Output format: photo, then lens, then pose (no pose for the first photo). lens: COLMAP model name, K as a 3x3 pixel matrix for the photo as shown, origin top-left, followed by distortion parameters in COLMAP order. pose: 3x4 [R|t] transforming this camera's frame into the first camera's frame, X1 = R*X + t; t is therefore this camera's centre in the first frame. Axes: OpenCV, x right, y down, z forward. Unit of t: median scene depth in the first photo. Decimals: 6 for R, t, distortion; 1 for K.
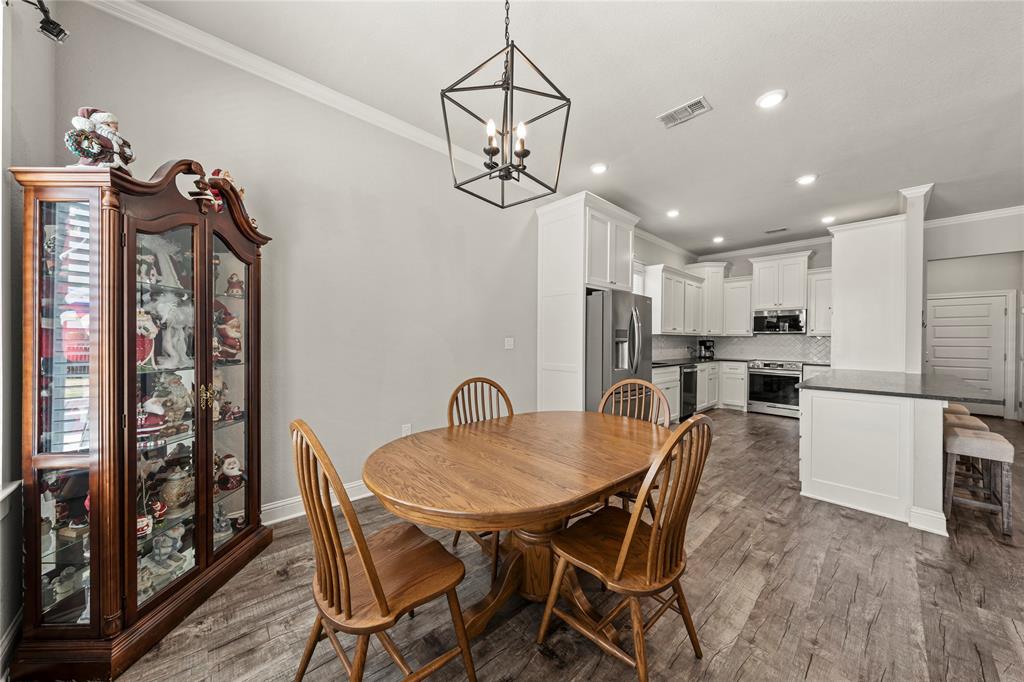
lens RADIAL K [[348.3, 0, 512.0], [0, 348.3, 341.0], [0, 0, 1]] dist [-0.000648, 0.000129]
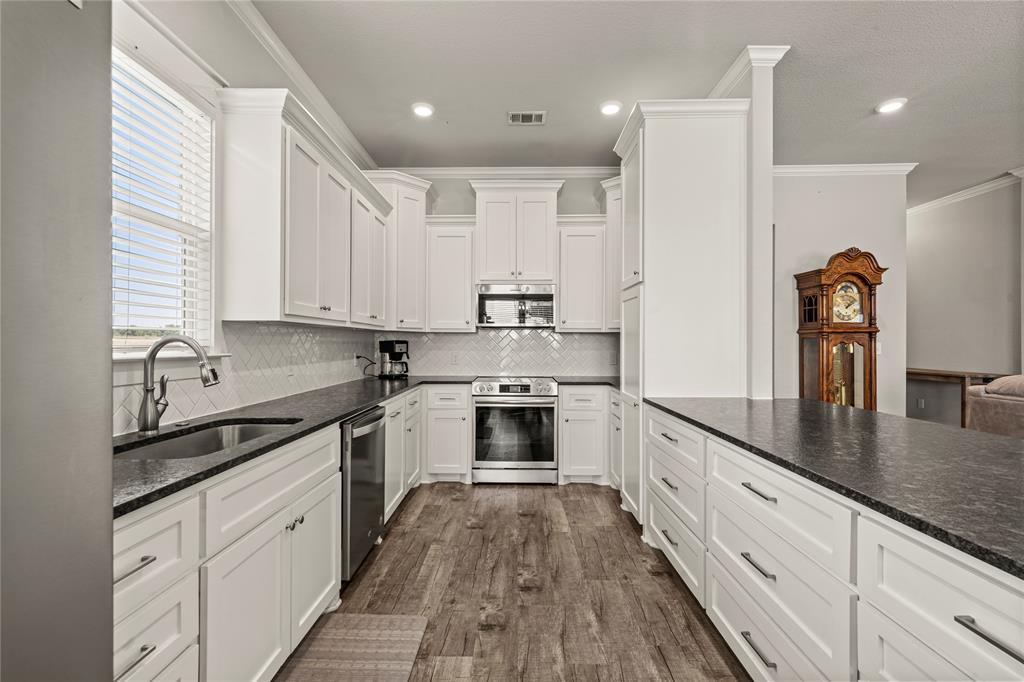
lens RADIAL K [[442.1, 0, 509.5], [0, 442.1, 343.3], [0, 0, 1]] dist [-0.001310, -0.000092]
pose [[0.688964, -0.006931, 0.724762, 0.267081], [0.007382, 0.999970, 0.002545, 0.001203], [-0.724758, 0.003597, 0.688994, 0.549846]]
